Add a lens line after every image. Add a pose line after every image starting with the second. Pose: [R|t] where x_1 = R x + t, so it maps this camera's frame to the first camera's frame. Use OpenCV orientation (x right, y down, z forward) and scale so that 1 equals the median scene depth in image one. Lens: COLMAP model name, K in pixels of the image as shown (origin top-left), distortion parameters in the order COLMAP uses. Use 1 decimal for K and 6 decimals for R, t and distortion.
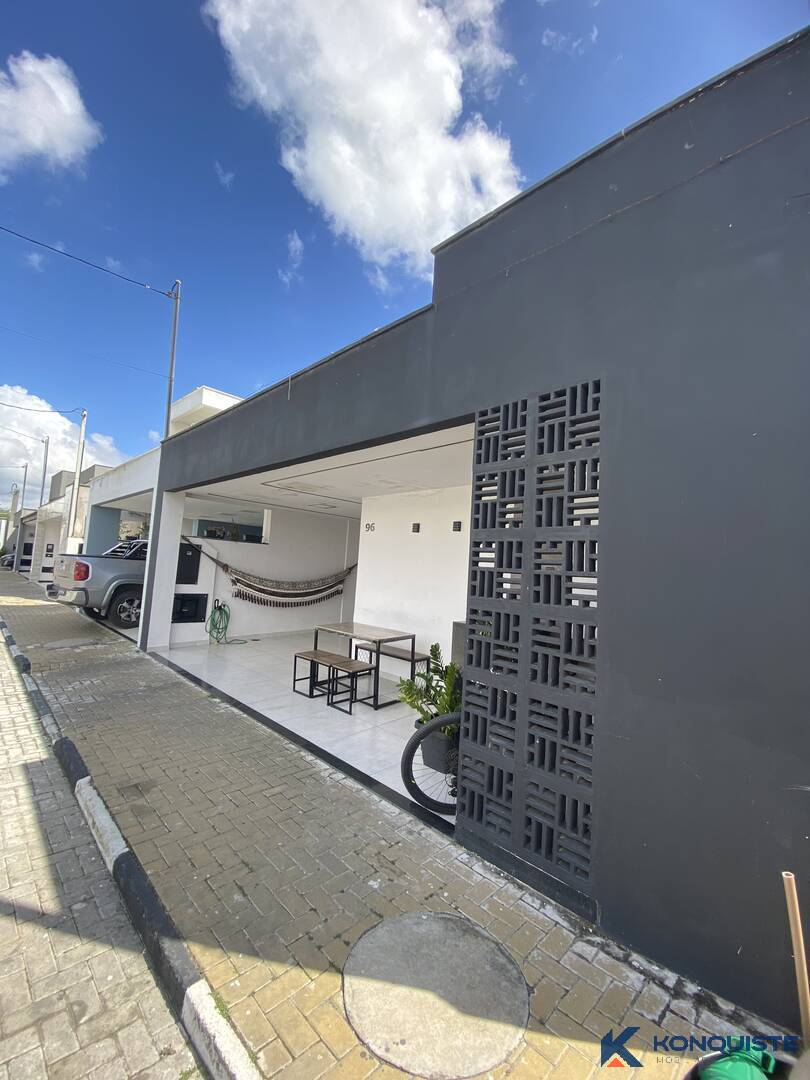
lens RADIAL K [[437.8, 0, 405.0], [0, 437.8, 540.0], [0, 0, 1]] dist [0.022553, -0.021761]
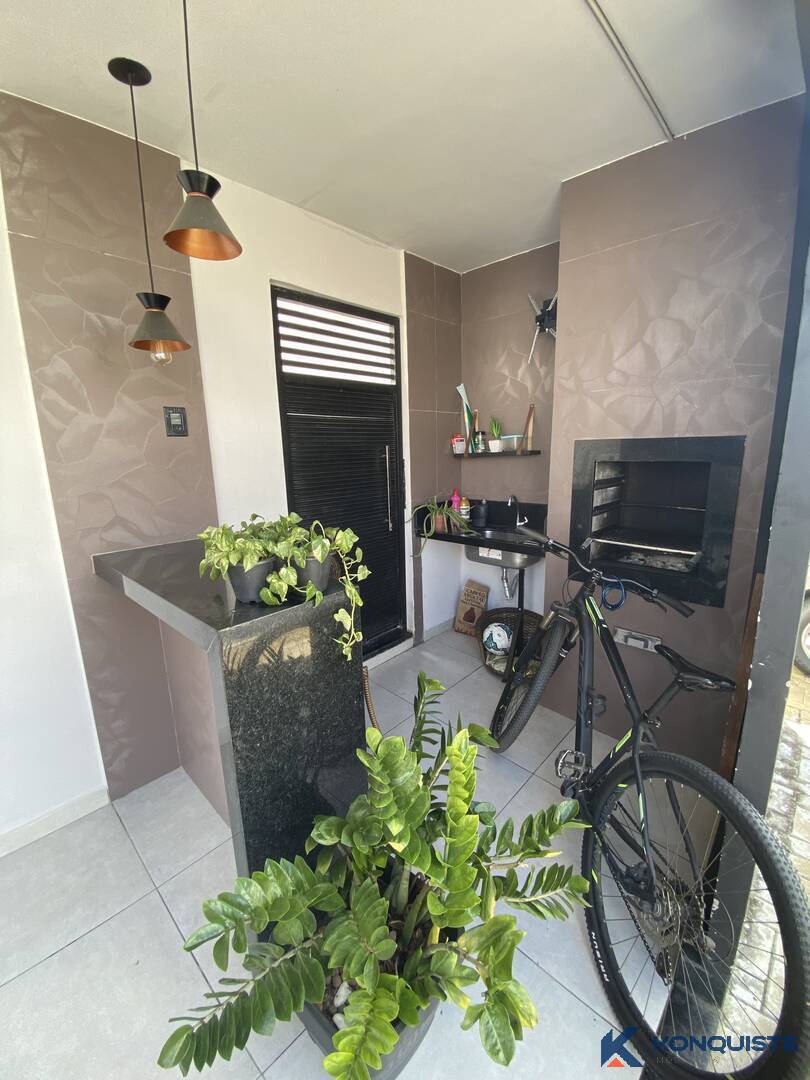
lens RADIAL K [[437.8, 0, 405.0], [0, 437.8, 540.0], [0, 0, 1]] dist [0.022553, -0.021761]
pose [[-0.028717, -0.273687, 0.961390, -0.186849], [-0.049948, 0.960978, 0.272078, 0.107559], [-0.998339, -0.040207, -0.041267, 1.464270]]
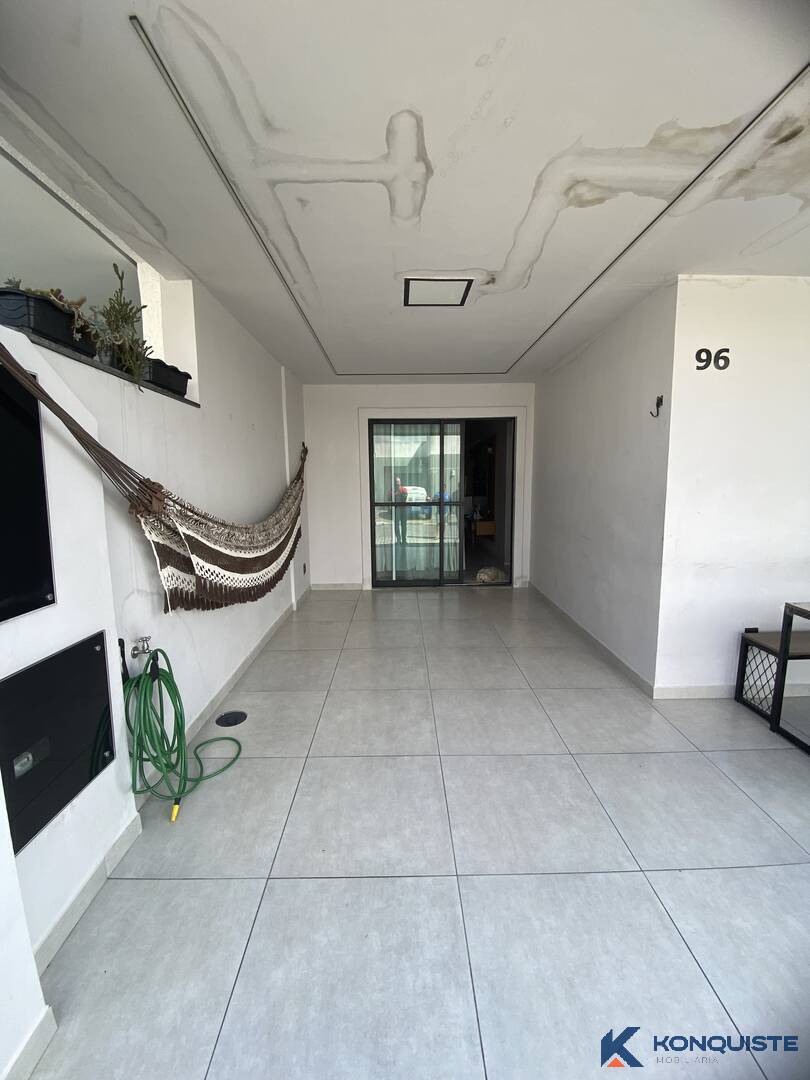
lens RADIAL K [[437.8, 0, 405.0], [0, 437.8, 540.0], [0, 0, 1]] dist [0.022553, -0.021761]
pose [[0.700067, -0.162607, 0.695317, -1.552992], [0.003416, 0.974479, 0.224452, 0.107037], [-0.714069, -0.154756, 0.682756, 2.428850]]
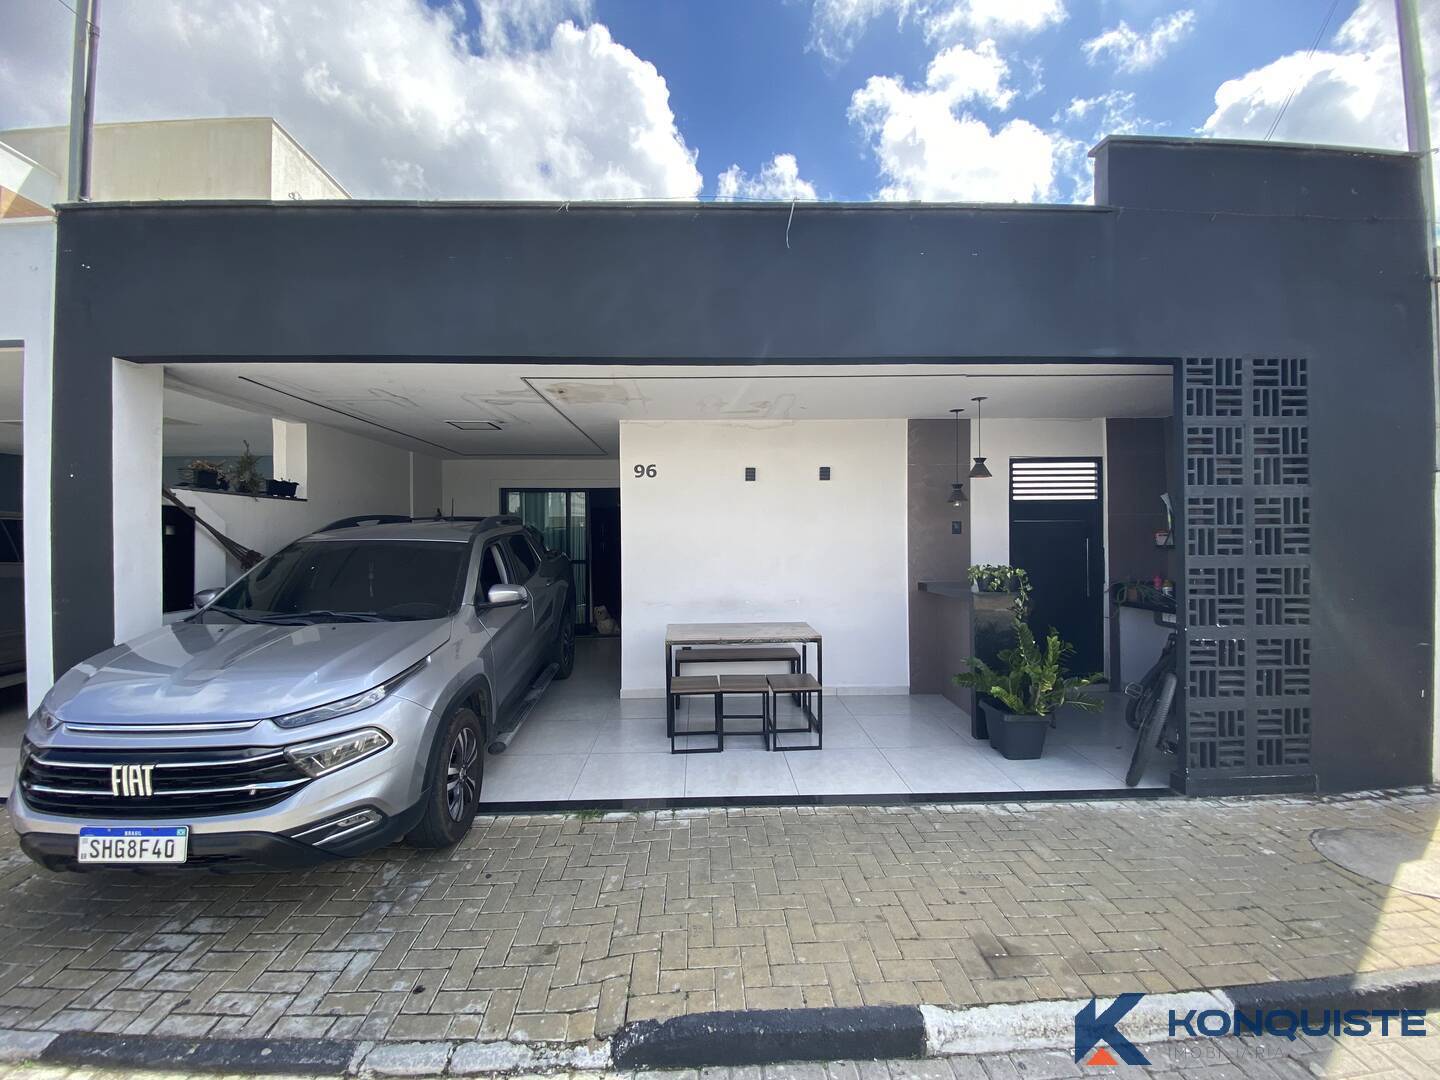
lens RADIAL K [[583.7, 0, 712.2], [0, 583.7, 541.8], [0, 0, 1]] dist [0.022553, -0.021761]
pose [[0.686062, -0.076016, 0.723561, -1.663222], [0.000971, 0.994621, 0.103572, -0.040665], [-0.727542, -0.070354, 0.682446, 0.979926]]
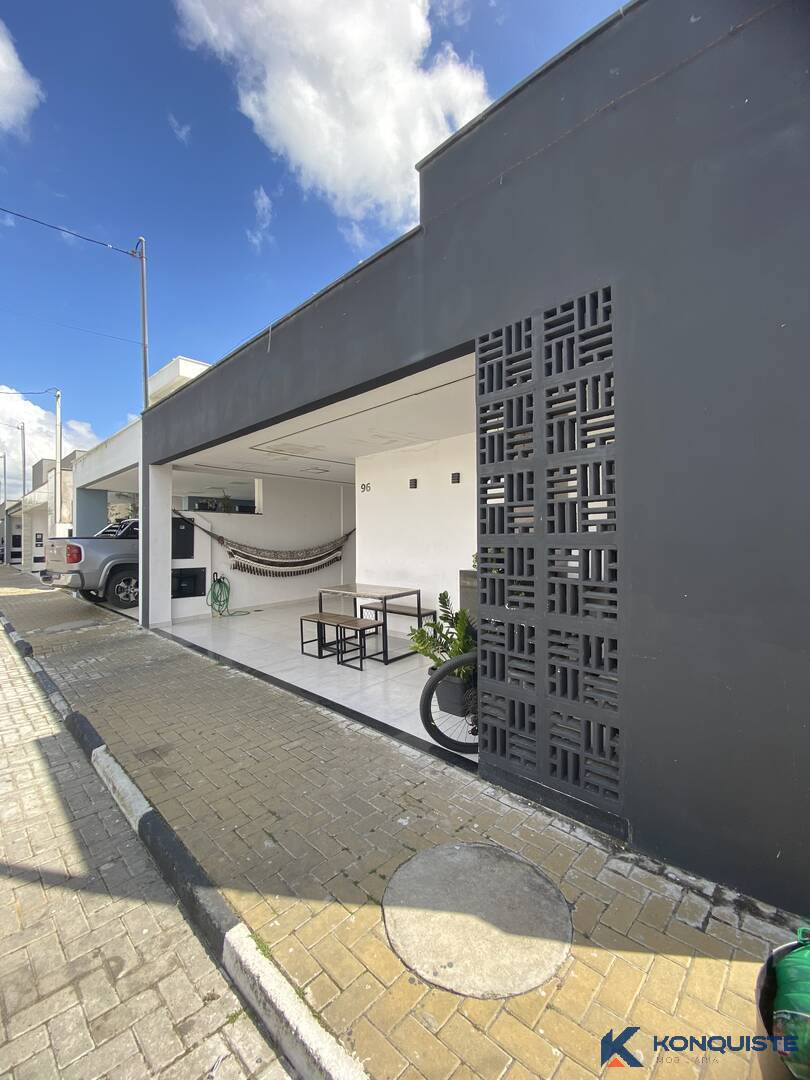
lens RADIAL K [[436.9, 0, 405.0], [0, 436.9, 540.0], [0, 0, 1]] dist [0.028527, -0.026135]
pose [[0.997717, -0.066263, 0.013030, -0.034445], [0.065209, 0.995466, 0.069254, 0.070413], [-0.017560, -0.068246, 0.997514, 0.042599]]
